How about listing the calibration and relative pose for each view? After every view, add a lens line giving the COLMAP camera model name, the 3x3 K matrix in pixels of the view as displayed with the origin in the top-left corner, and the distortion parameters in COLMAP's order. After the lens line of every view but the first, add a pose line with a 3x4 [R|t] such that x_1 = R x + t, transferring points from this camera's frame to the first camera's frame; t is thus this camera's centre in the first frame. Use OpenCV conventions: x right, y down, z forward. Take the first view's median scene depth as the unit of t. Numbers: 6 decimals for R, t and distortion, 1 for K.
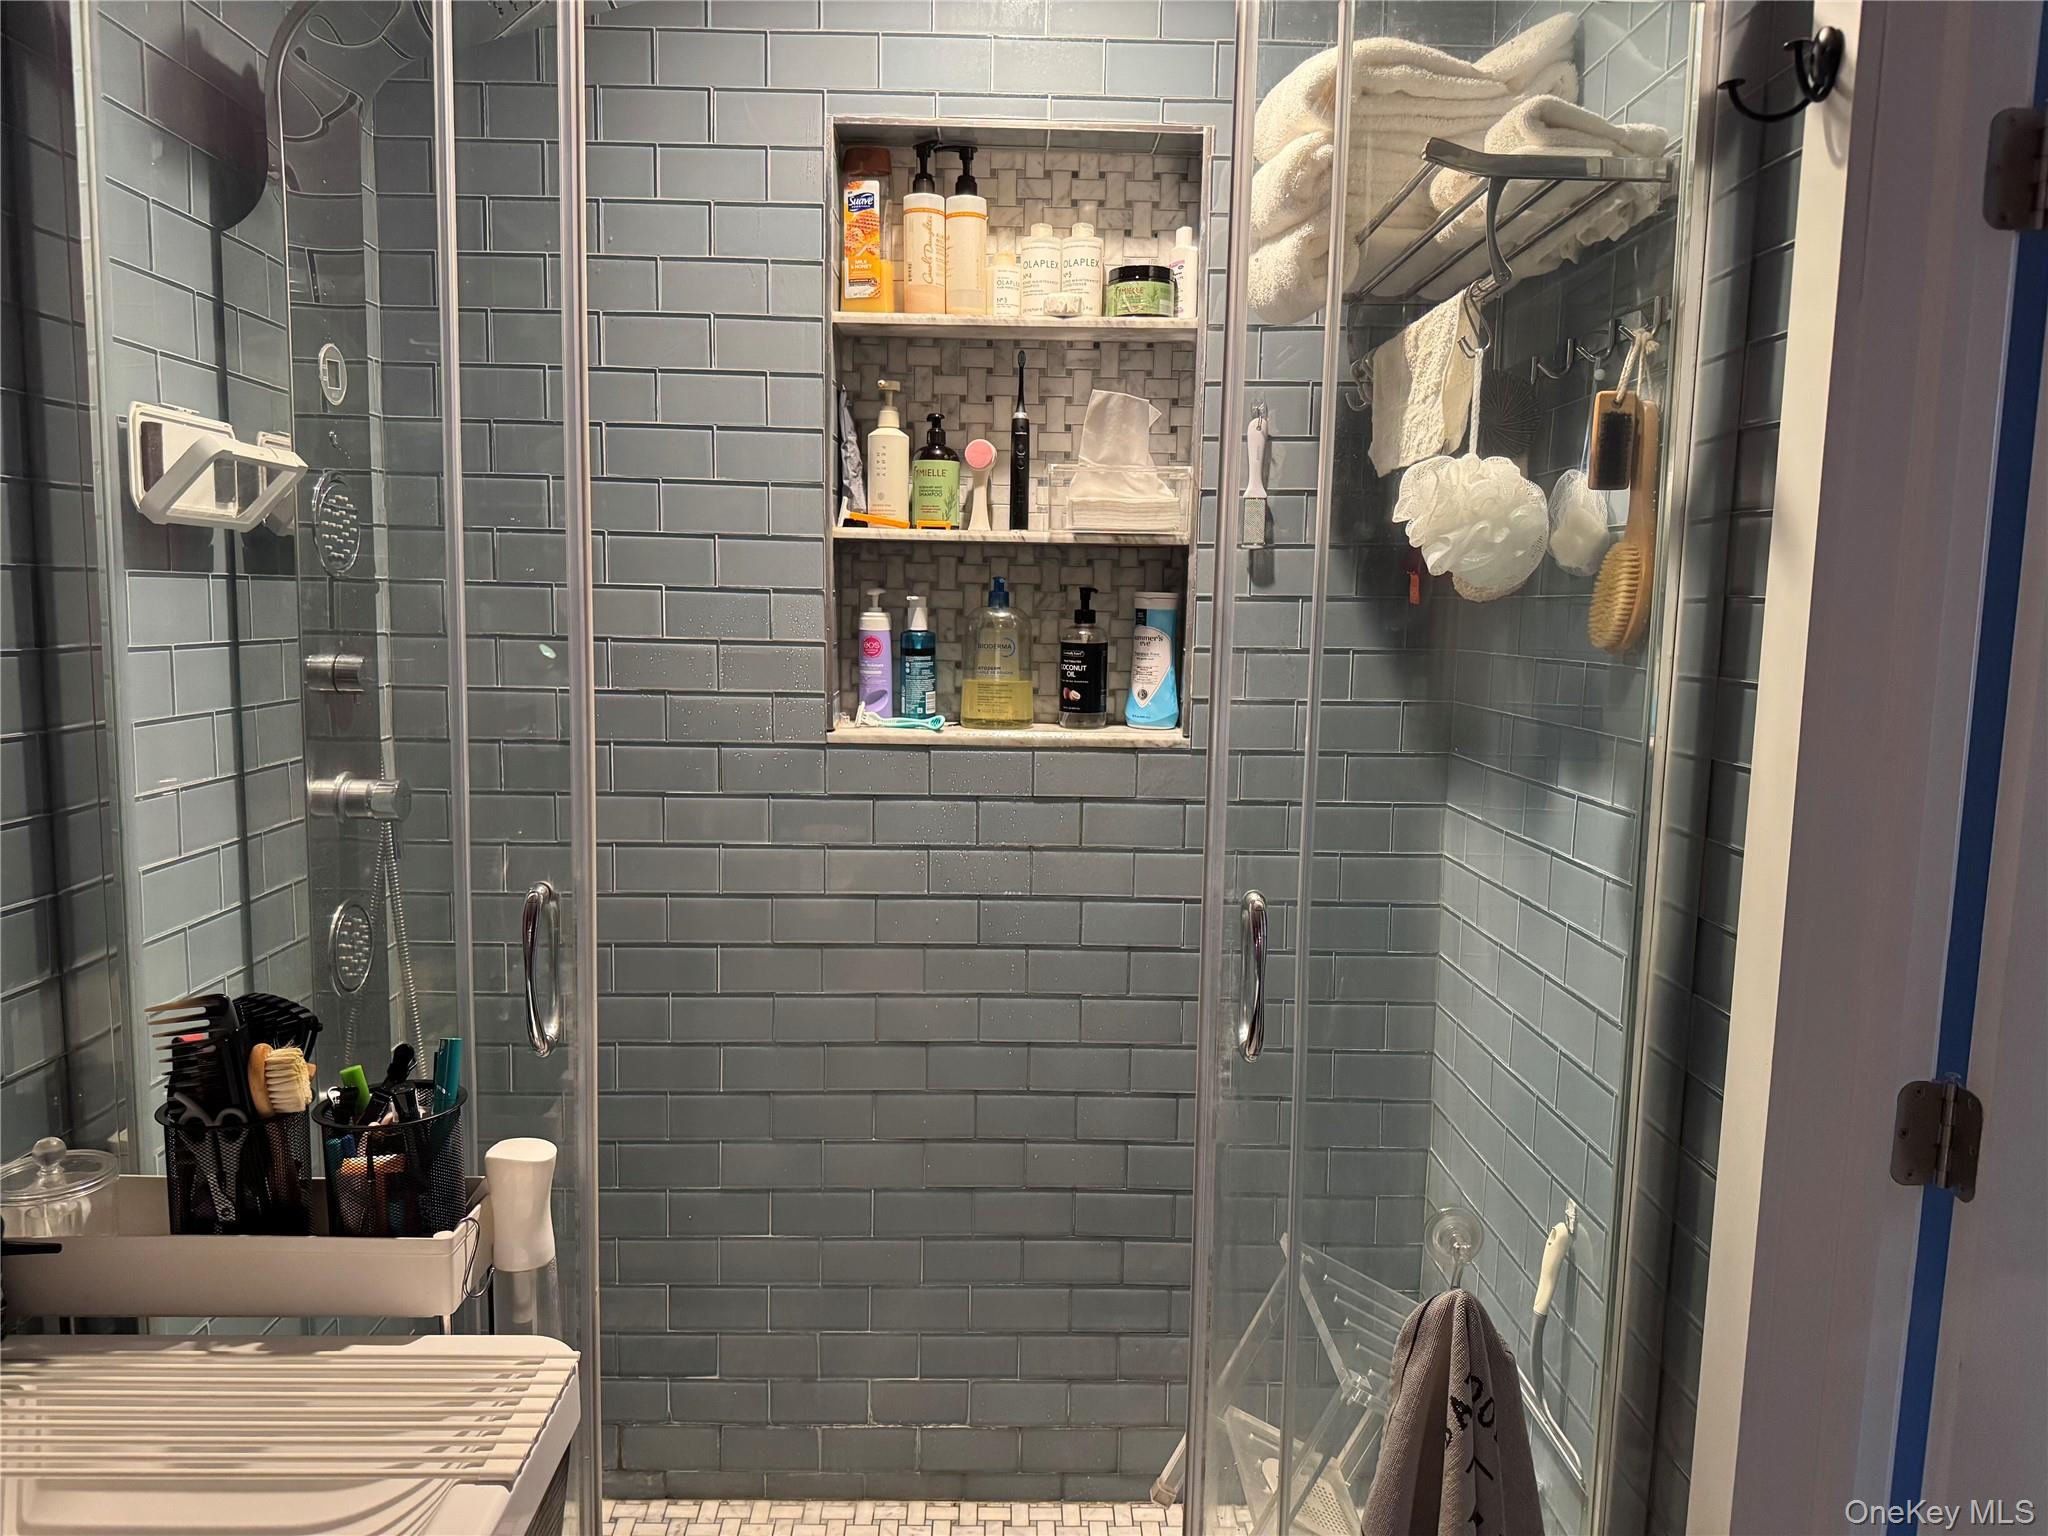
lens RADIAL K [[1436.4, 0, 1024.8], [0, 1436.4, 784.0], [0, 0, 1]] dist [-0.006302, -0.001011]
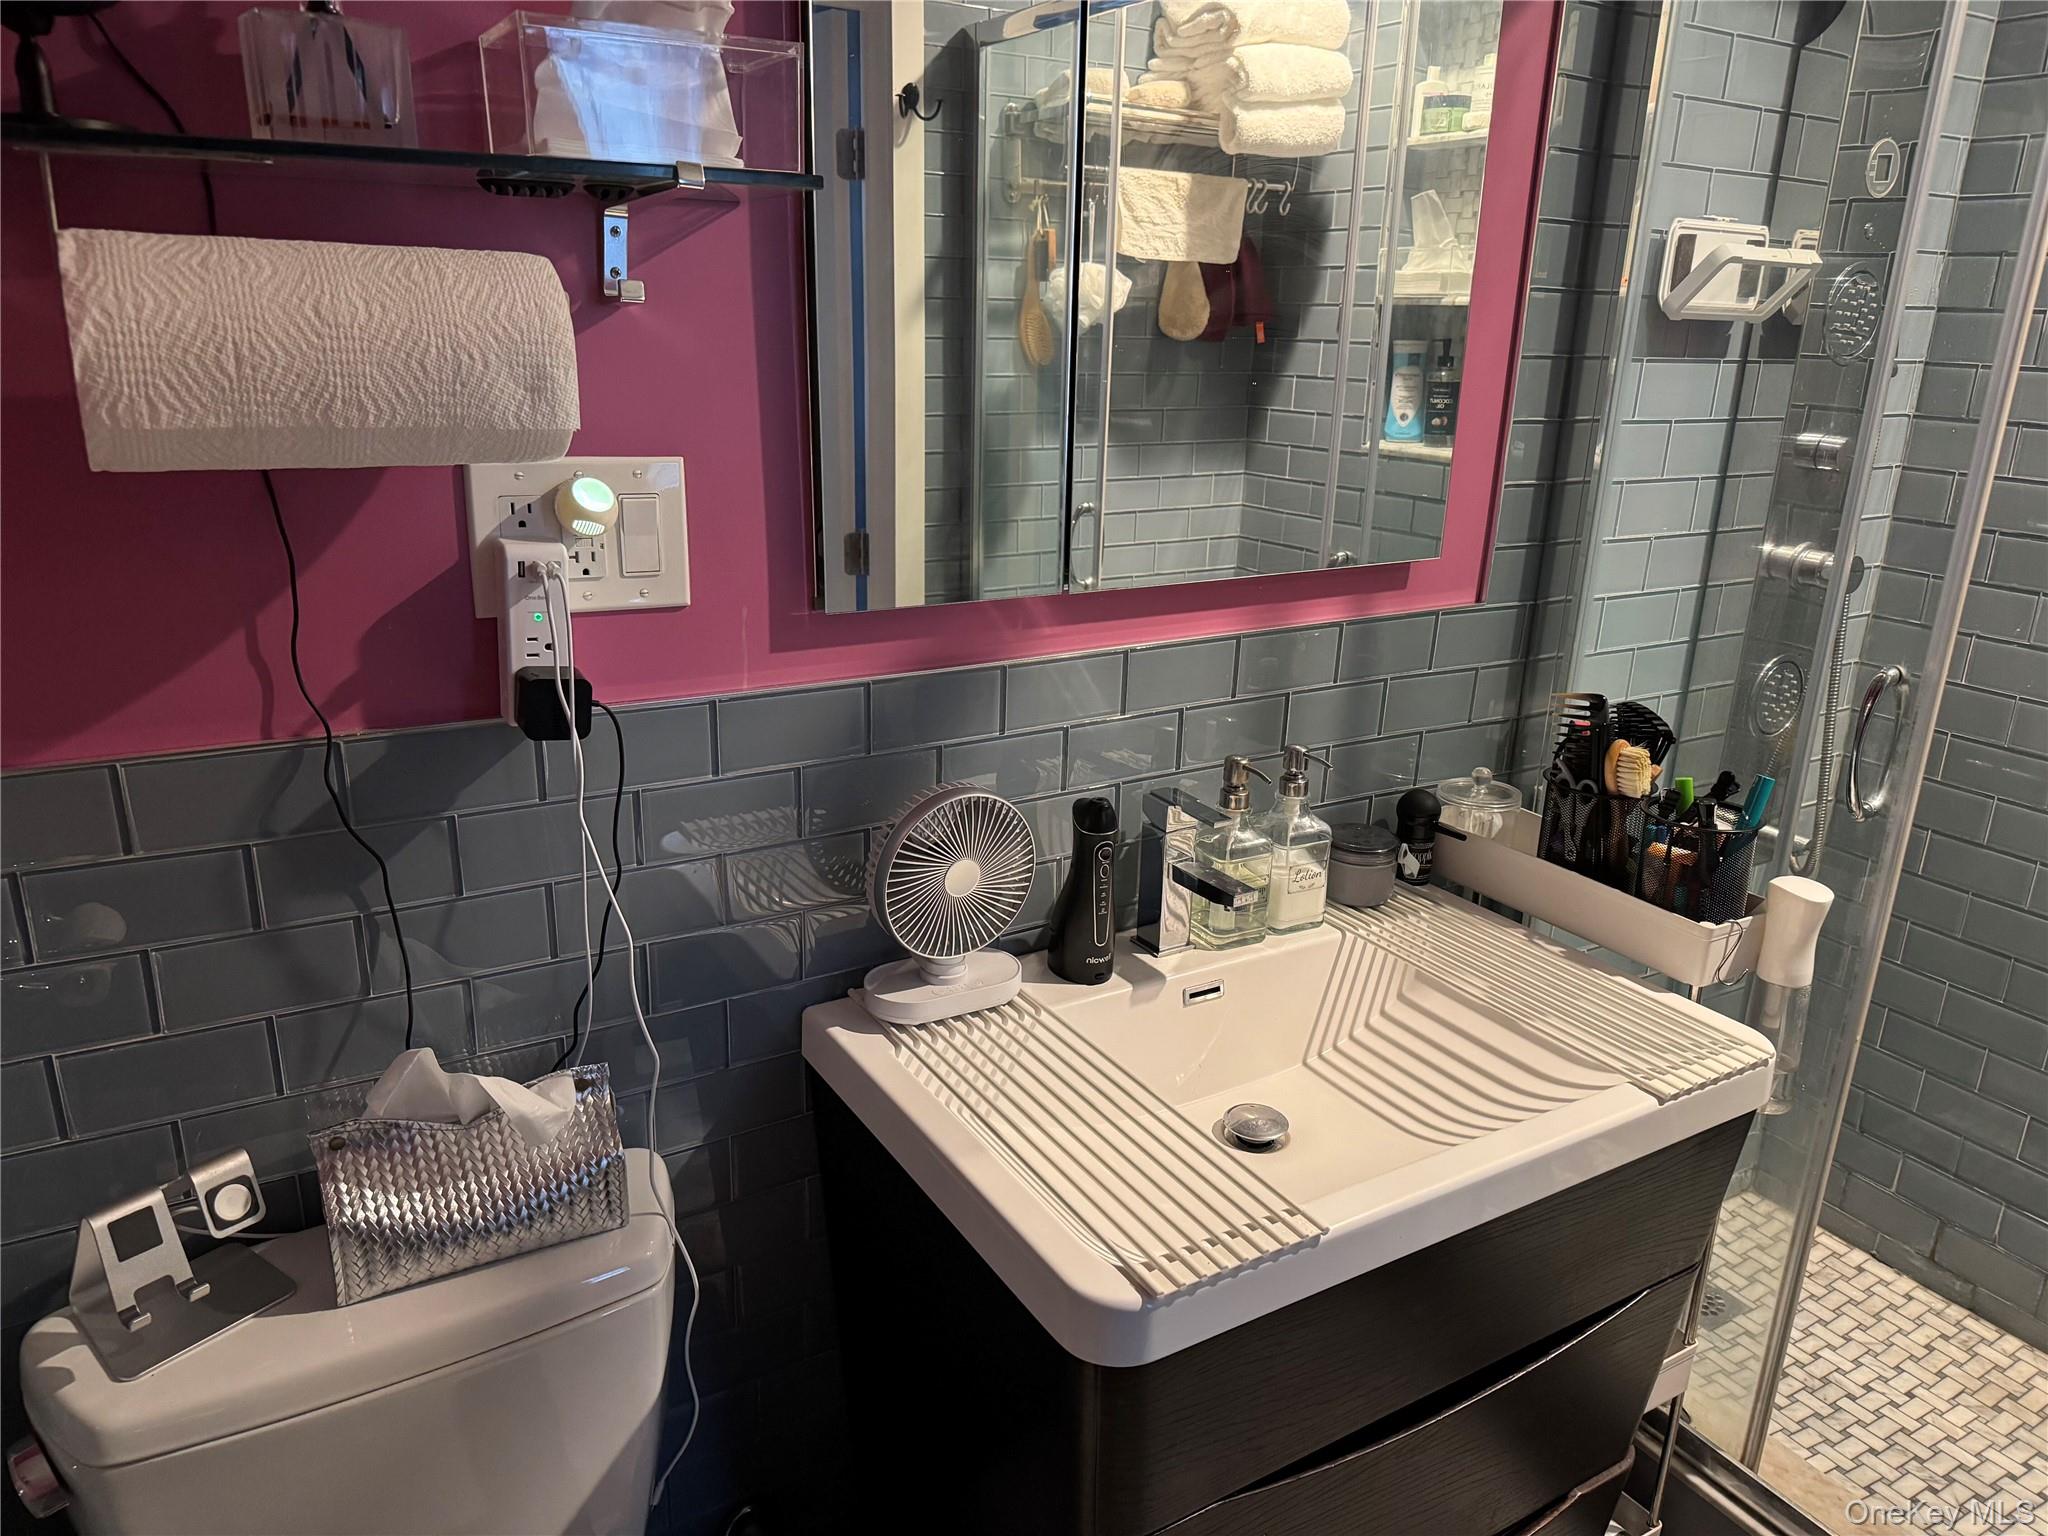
lens RADIAL K [[1413.9, 0, 1024.0], [0, 1413.9, 768.0], [0, 0, 1]] dist [-0.038900, -0.000823]
pose [[0.487369, 0.258412, -0.834083, 0.265401], [-0.120804, 0.965976, 0.228686, -0.019453], [0.864799, -0.010694, 0.502004, -0.107770]]
